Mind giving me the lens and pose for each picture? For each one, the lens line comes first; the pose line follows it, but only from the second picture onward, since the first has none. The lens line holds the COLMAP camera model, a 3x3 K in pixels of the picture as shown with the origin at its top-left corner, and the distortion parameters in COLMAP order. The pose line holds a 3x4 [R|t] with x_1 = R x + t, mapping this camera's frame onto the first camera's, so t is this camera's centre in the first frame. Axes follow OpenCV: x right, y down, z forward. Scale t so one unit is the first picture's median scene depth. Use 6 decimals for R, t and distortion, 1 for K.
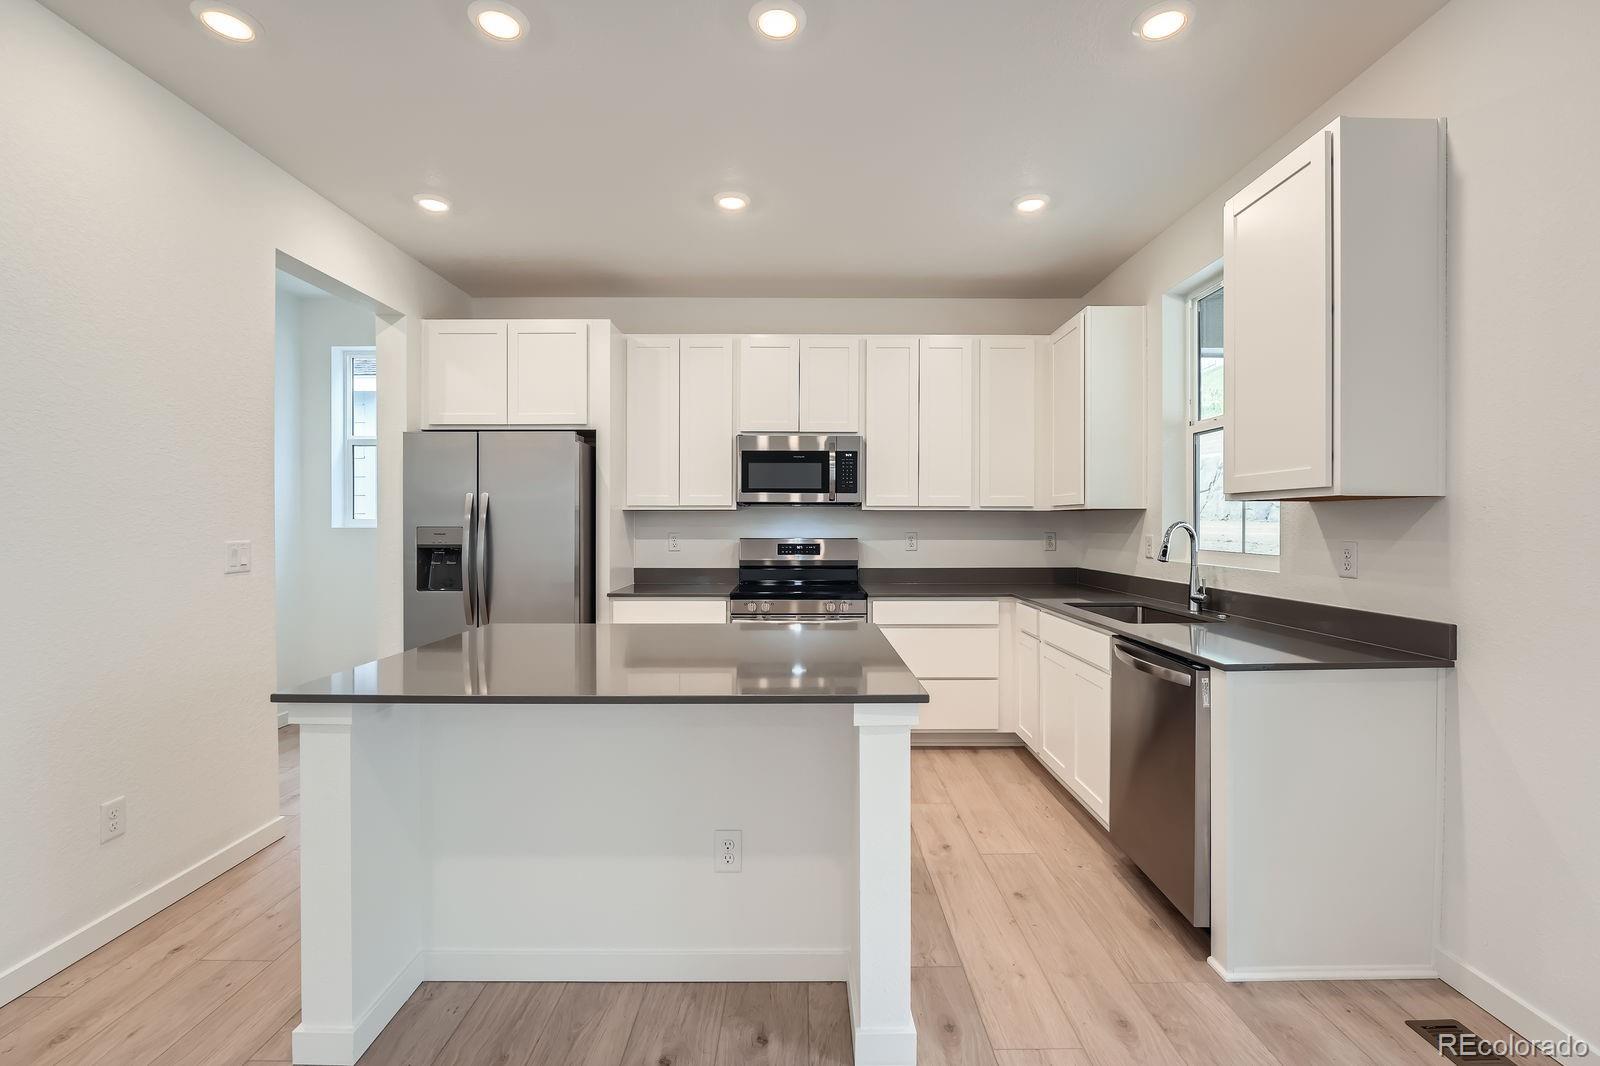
lens RADIAL K [[692.0, 0, 800.0], [0, 692.0, 533.0], [0, 0, 1]] dist [-0.001201, -0.000128]
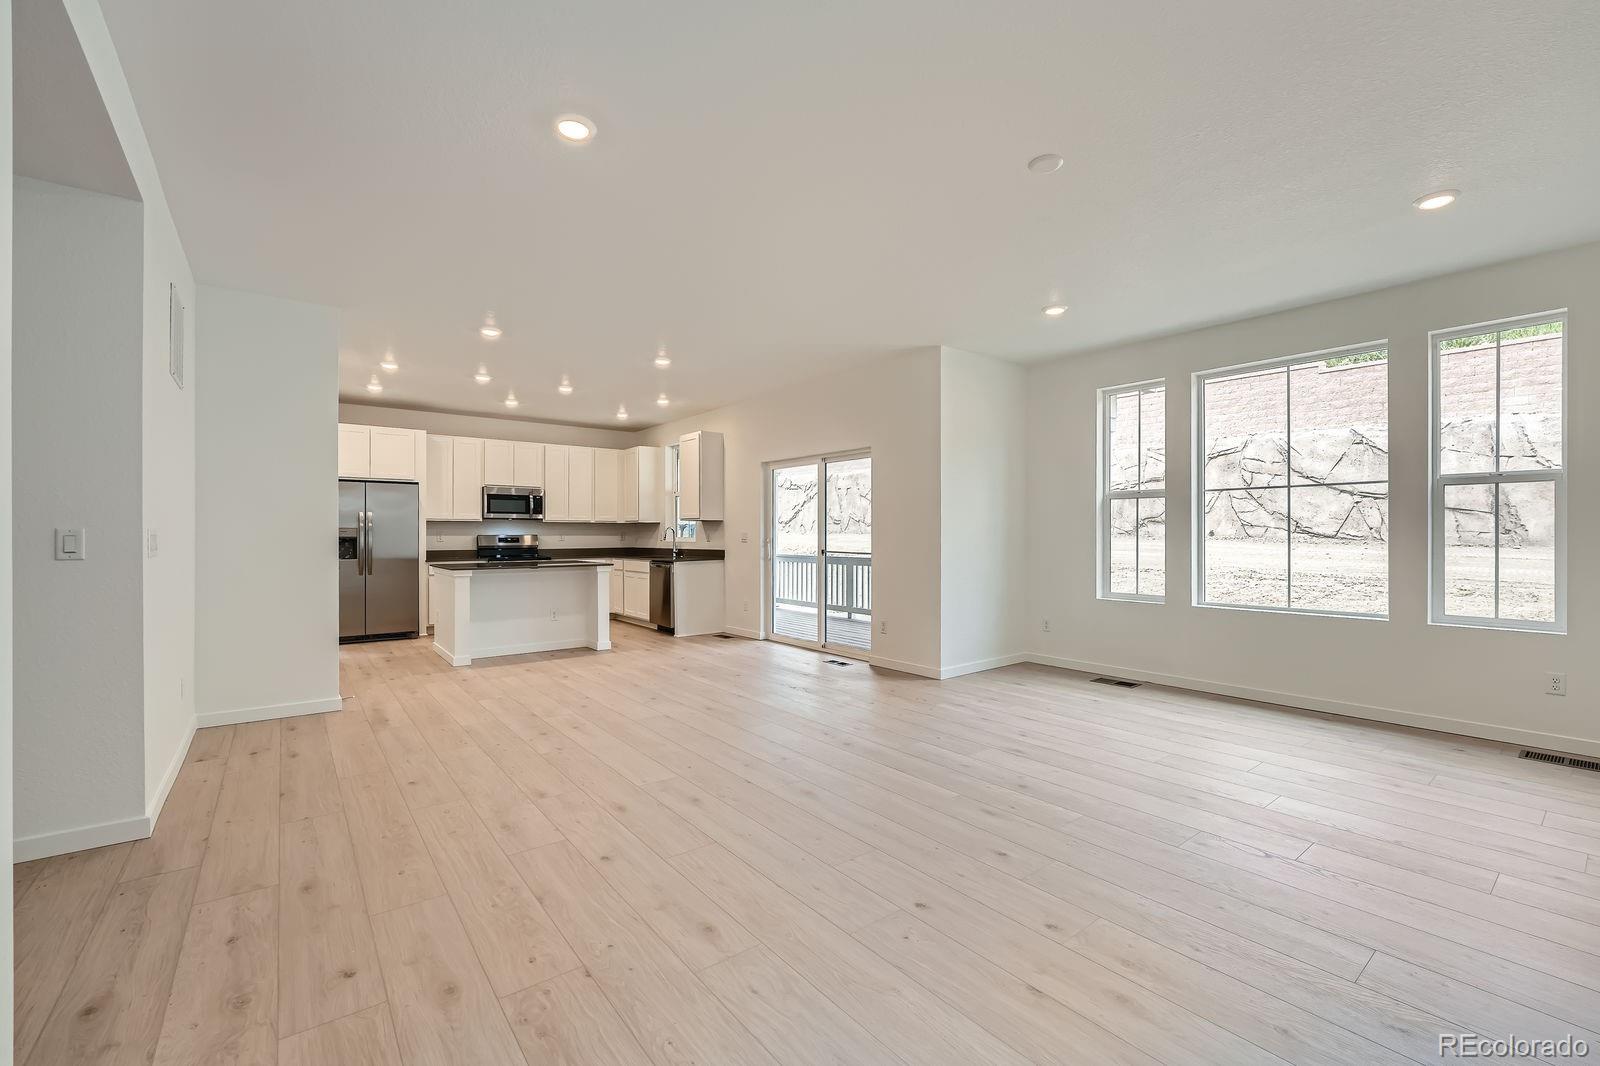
lens RADIAL K [[659.7, 0, 800.0], [0, 659.7, 533.0], [0, 0, 1]] dist [-0.012278, -0.000007]
pose [[0.788315, -0.000236, 0.615272, -0.592839], [0.010267, 0.999866, -0.012770, 0.039617], [-0.615186, 0.016384, 0.788212, -1.238001]]
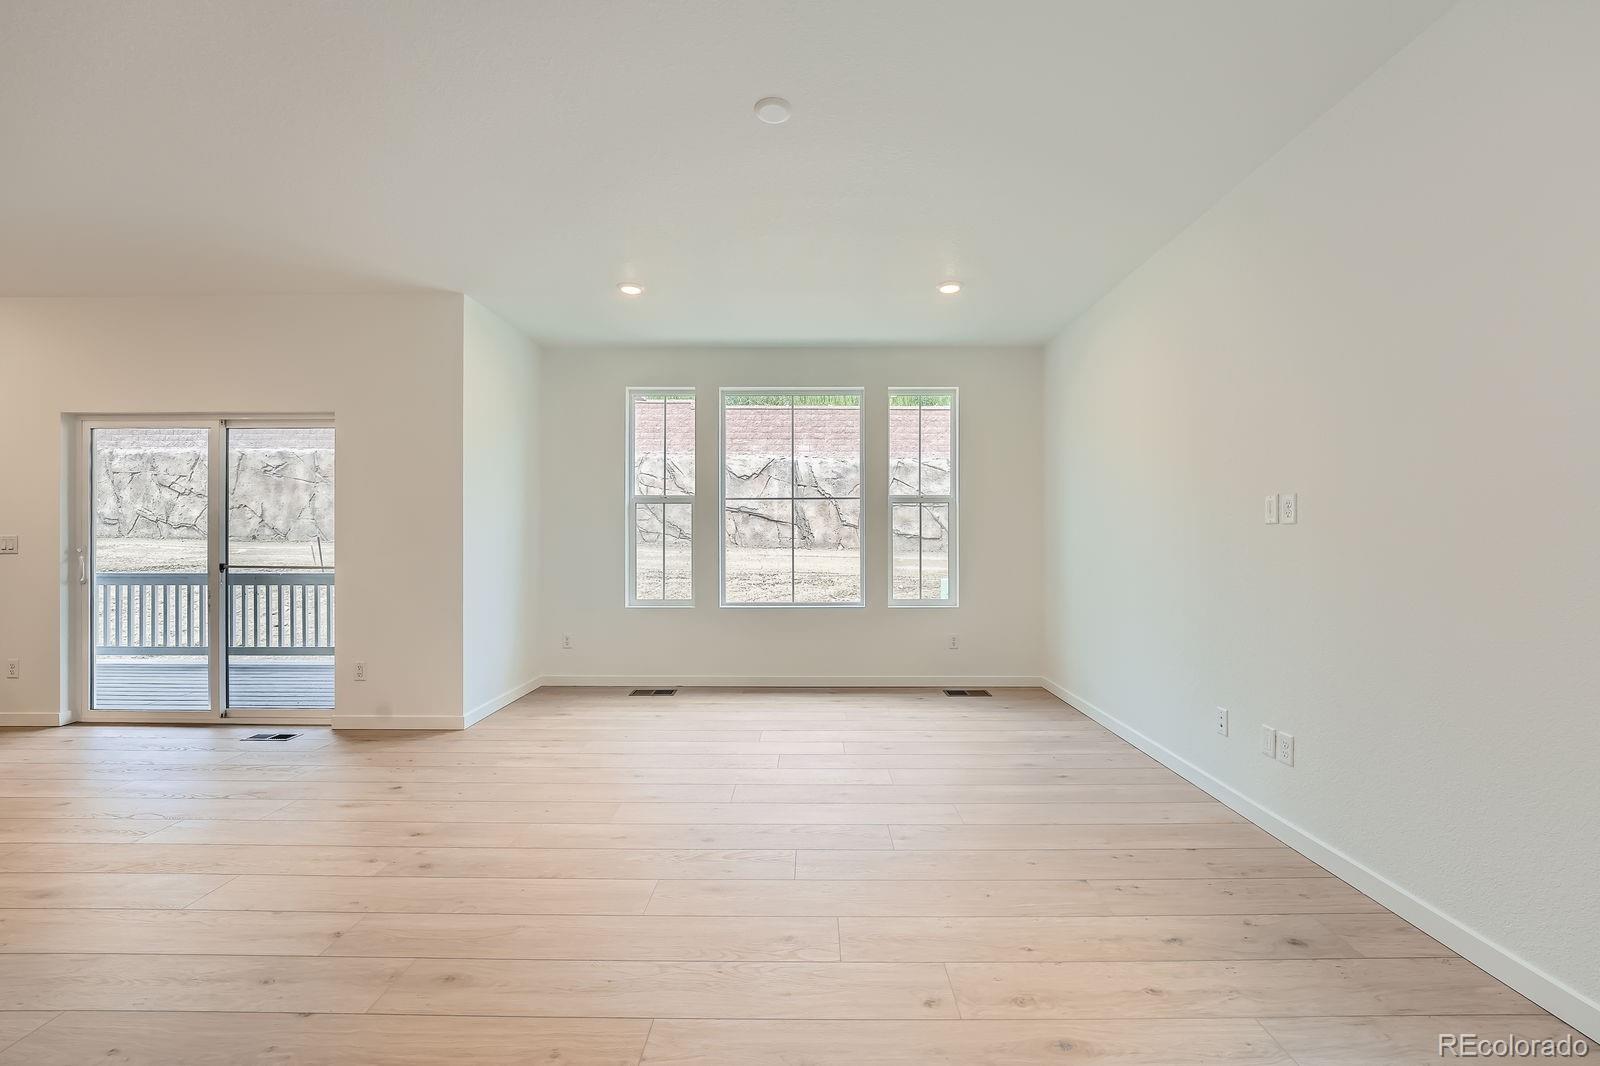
lens RADIAL K [[659.7, 0, 800.0], [0, 659.7, 533.0], [0, 0, 1]] dist [-0.012278, -0.000007]
pose [[0.012933, 0.008636, 0.999879, -0.562292], [0.015069, 0.999847, -0.008830, 0.034696], [-0.999803, 0.015181, 0.012801, -0.899383]]
